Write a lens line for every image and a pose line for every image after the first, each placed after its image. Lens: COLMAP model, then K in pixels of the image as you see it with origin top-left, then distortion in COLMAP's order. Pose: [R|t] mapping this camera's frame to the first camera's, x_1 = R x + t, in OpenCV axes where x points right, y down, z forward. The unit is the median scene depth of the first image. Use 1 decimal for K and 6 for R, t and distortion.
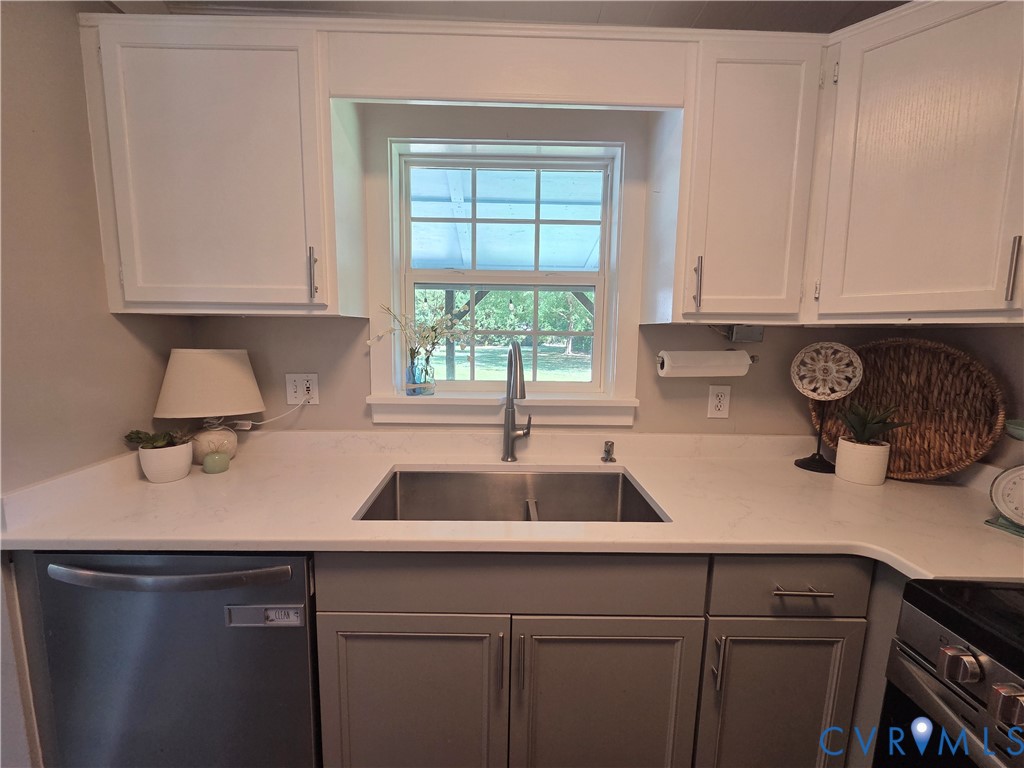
lens RADIAL K [[423.0, 0, 508.7], [0, 423.0, 381.4], [0, 0, 1]] dist [0.000322, -0.000304]
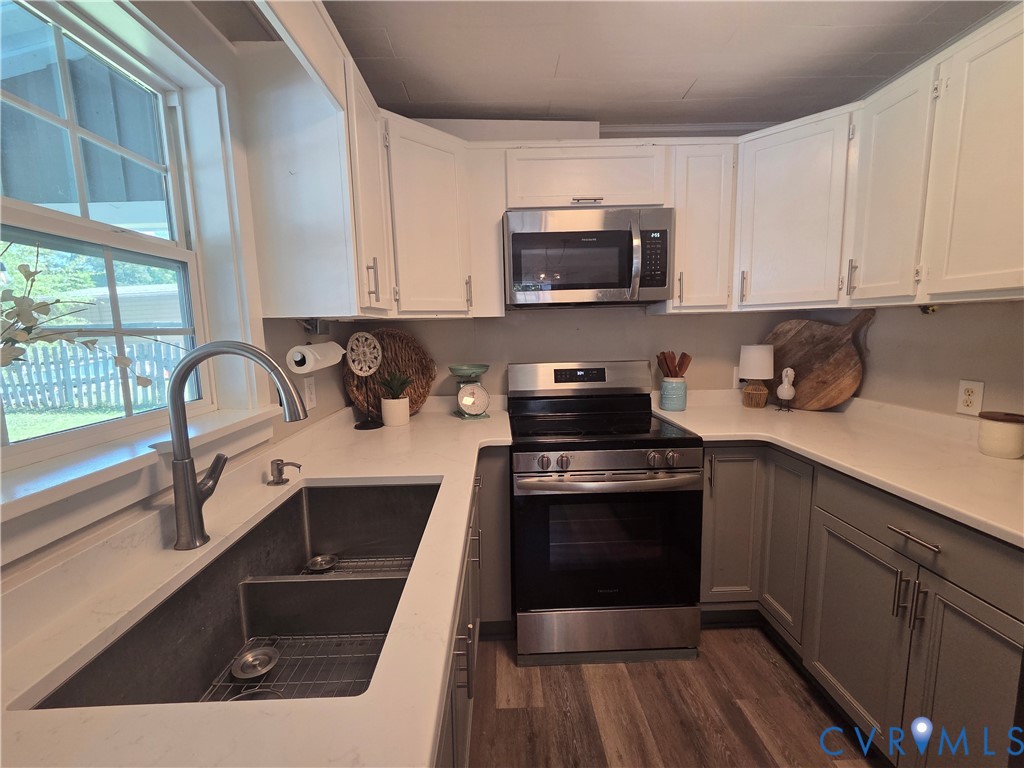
lens RADIAL K [[415.4, 0, 508.2], [0, 415.4, 379.6], [0, 0, 1]] dist [0.002139, 0.000122]
pose [[-0.000958, -0.138383, 0.990378, -0.568883], [0.142807, 0.980209, 0.137101, -0.061074], [-0.989750, 0.141565, 0.018824, 0.544835]]
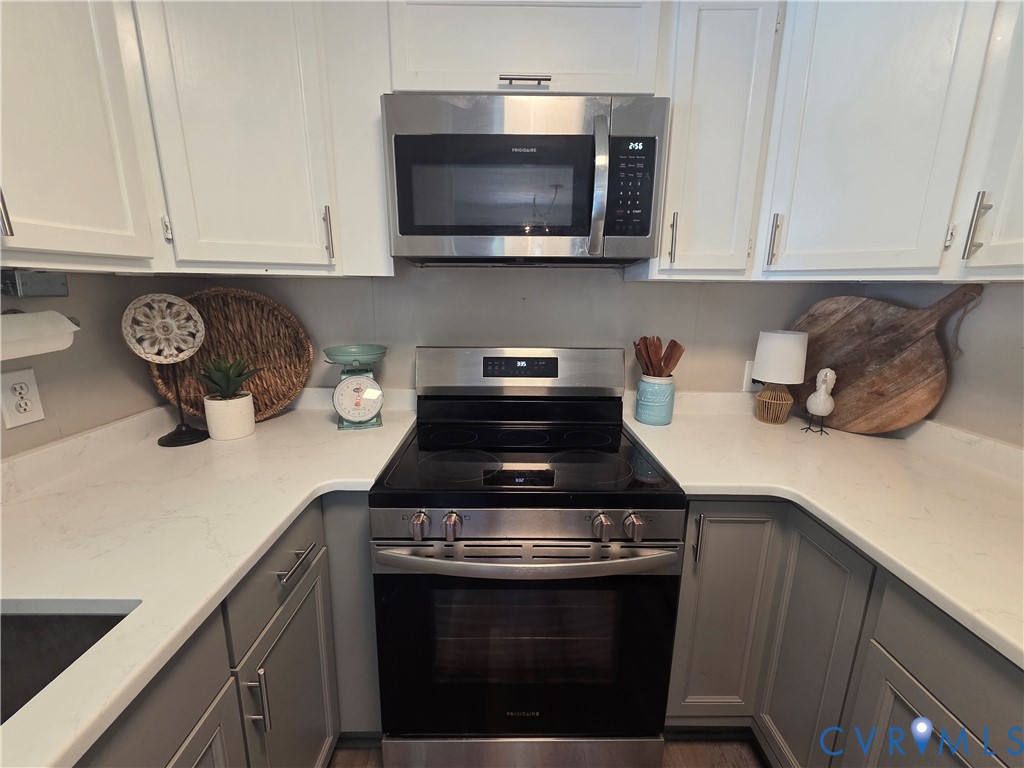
lens RADIAL K [[423.0, 0, 508.7], [0, 423.0, 381.4], [0, 0, 1]] dist [0.000322, -0.000304]
pose [[0.008848, -0.231826, 0.972717, -0.093092], [0.109365, 0.967144, 0.229503, -0.042301], [-0.993962, 0.104351, 0.033911, 0.304761]]
